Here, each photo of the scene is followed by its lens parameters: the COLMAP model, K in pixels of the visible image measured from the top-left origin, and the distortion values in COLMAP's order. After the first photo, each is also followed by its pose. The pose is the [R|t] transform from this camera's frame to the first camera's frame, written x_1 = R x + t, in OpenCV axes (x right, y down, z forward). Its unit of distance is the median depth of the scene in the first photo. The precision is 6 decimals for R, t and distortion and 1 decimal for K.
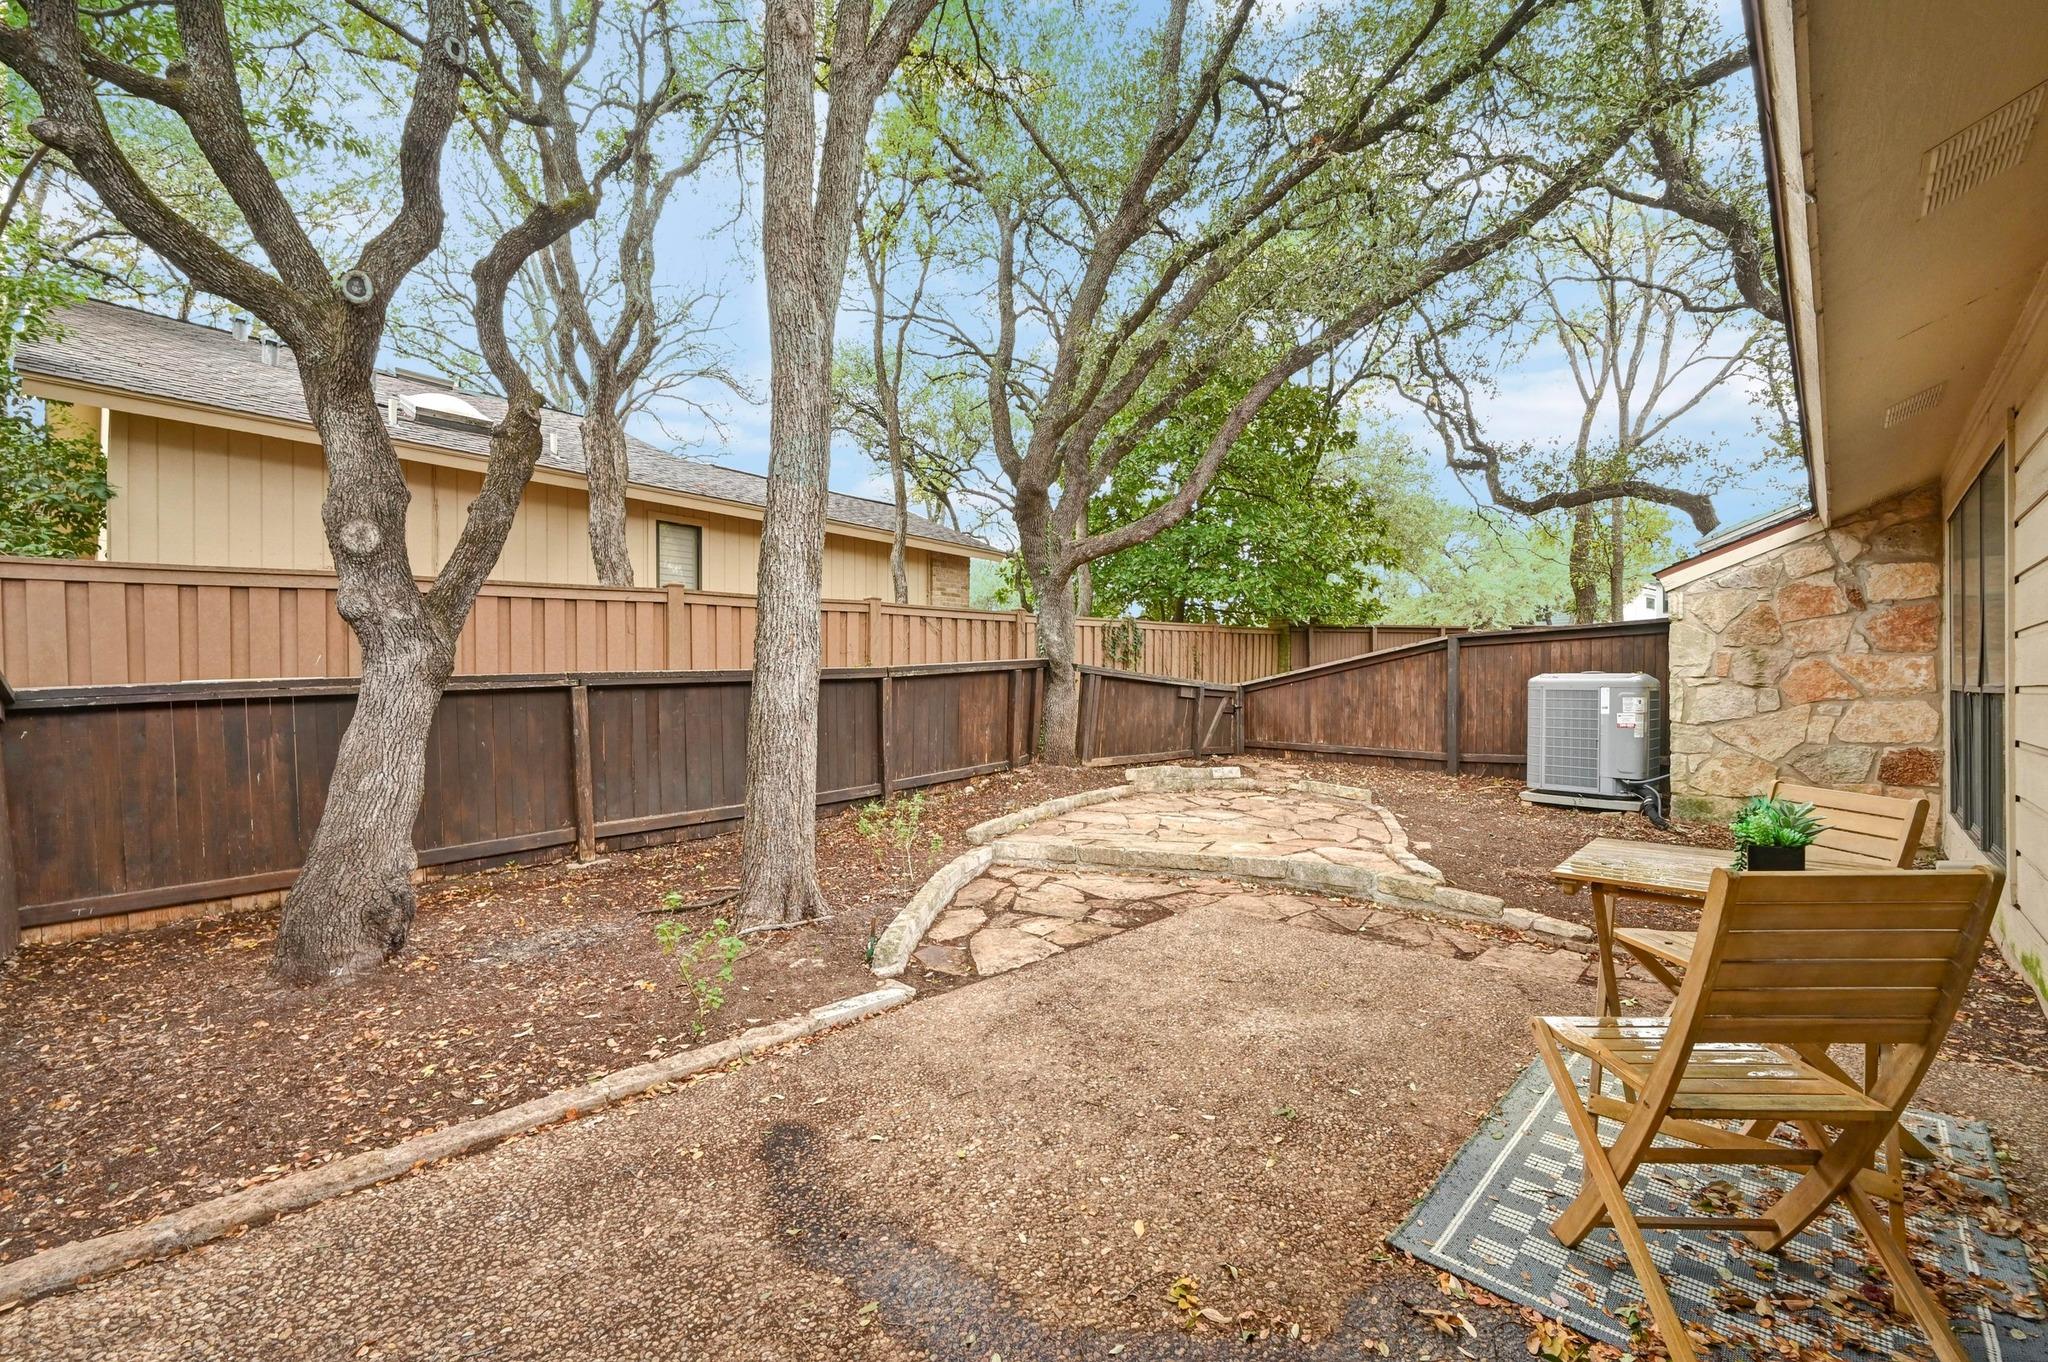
lens RADIAL K [[798.0, 0, 1026.9], [0, 798.0, 678.8], [0, 0, 1]] dist [0.000434, 0.000215]
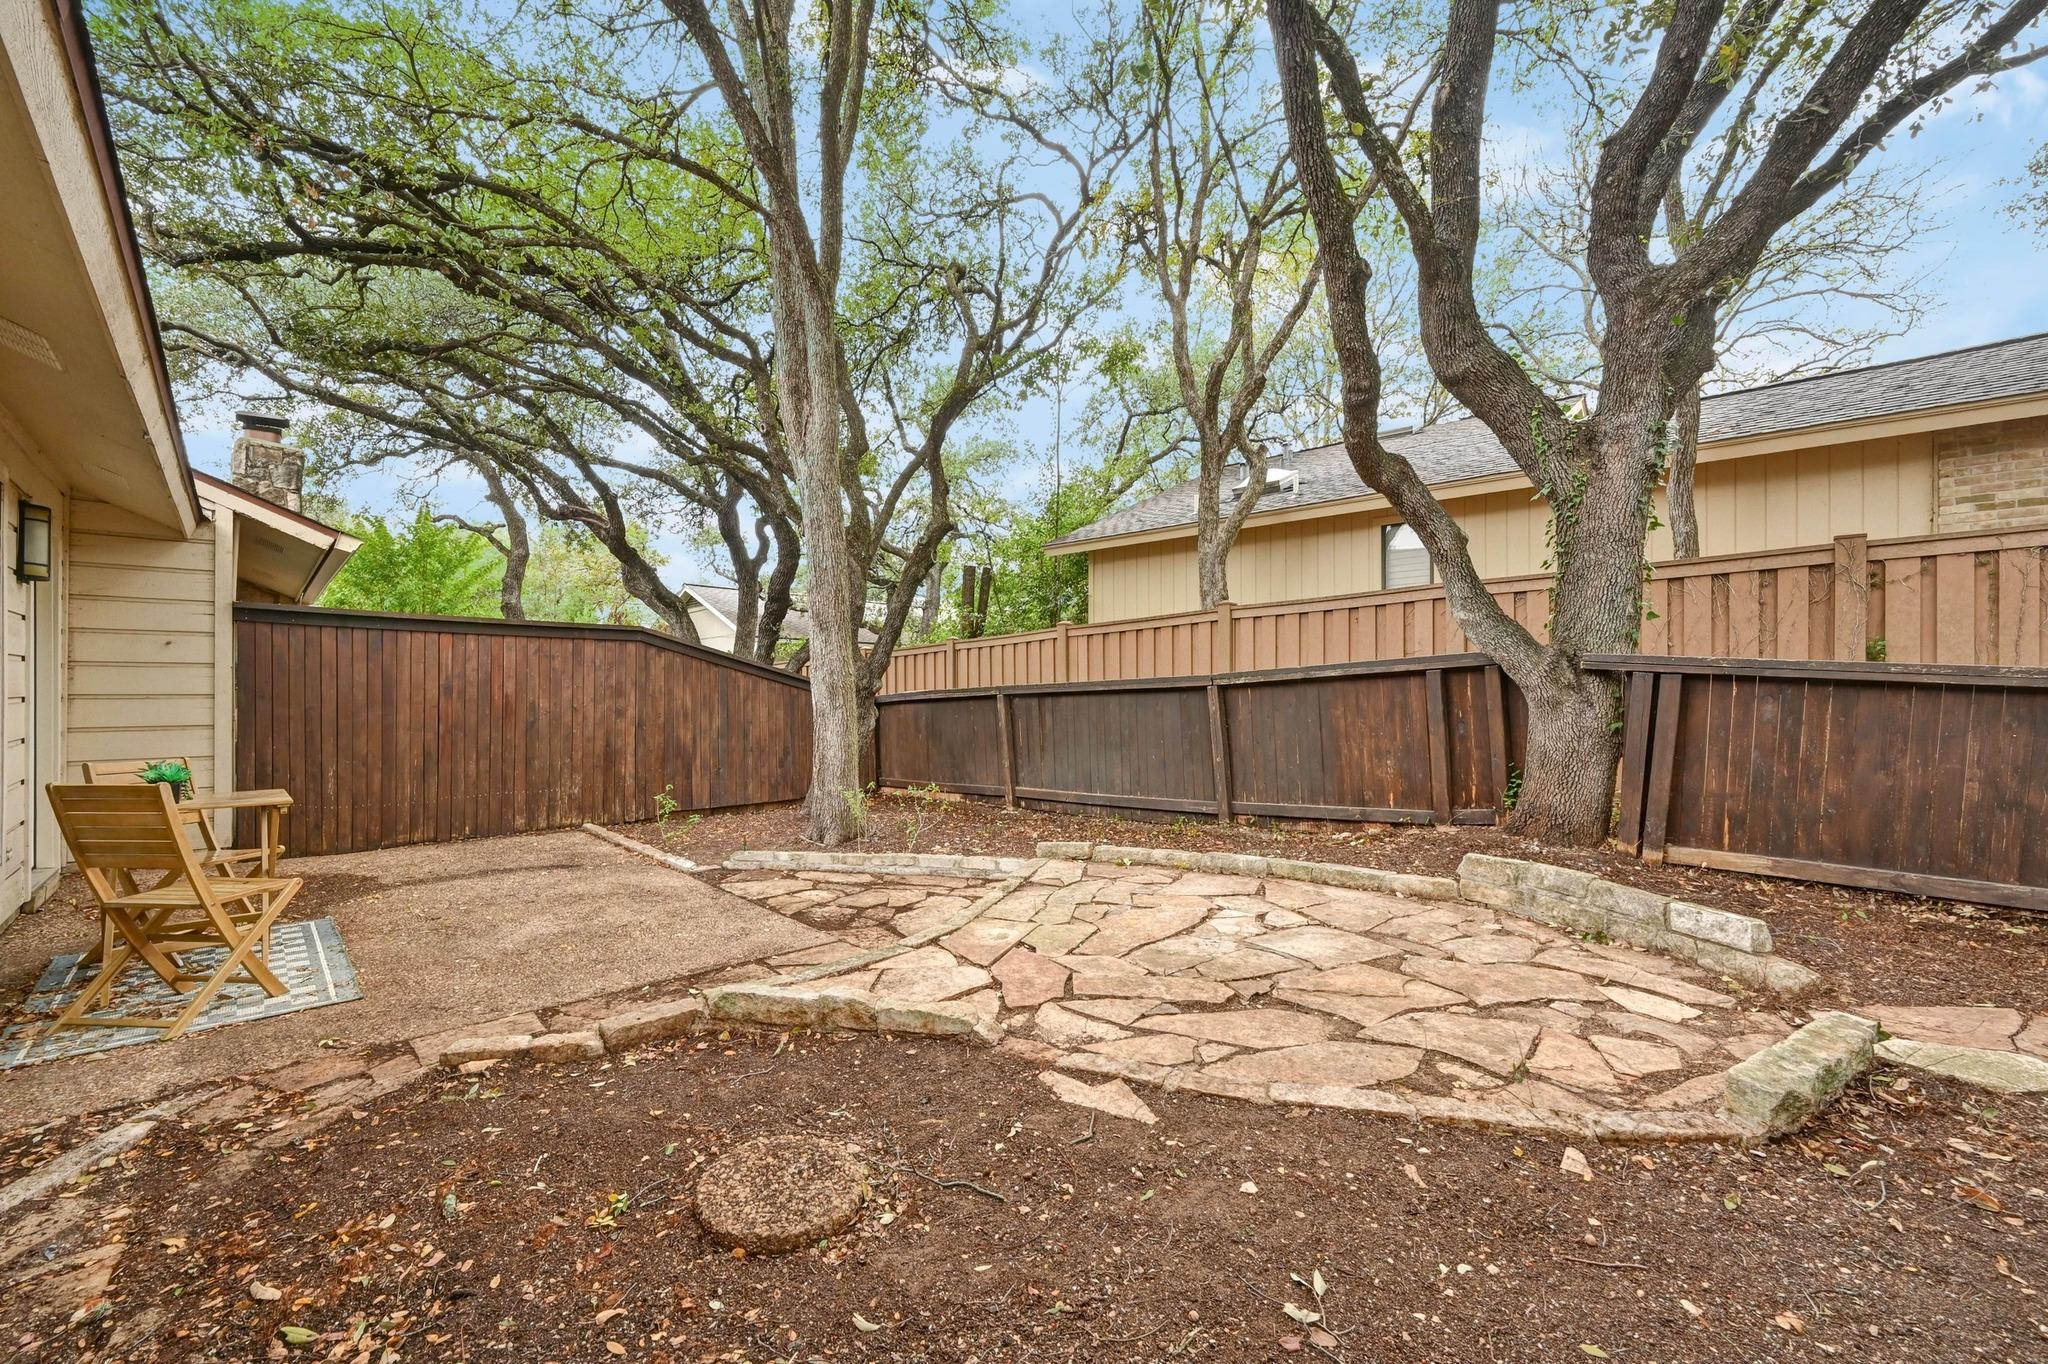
lens RADIAL K [[813.8, 0, 1022.2], [0, 813.8, 686.6], [0, 0, 1]] dist [0.000690, -0.000043]
pose [[-0.046127, -0.006846, -0.998912, 0.814706], [0.006427, 0.999954, -0.007150, 0.004682], [0.998915, -0.006750, -0.046081, 0.904100]]
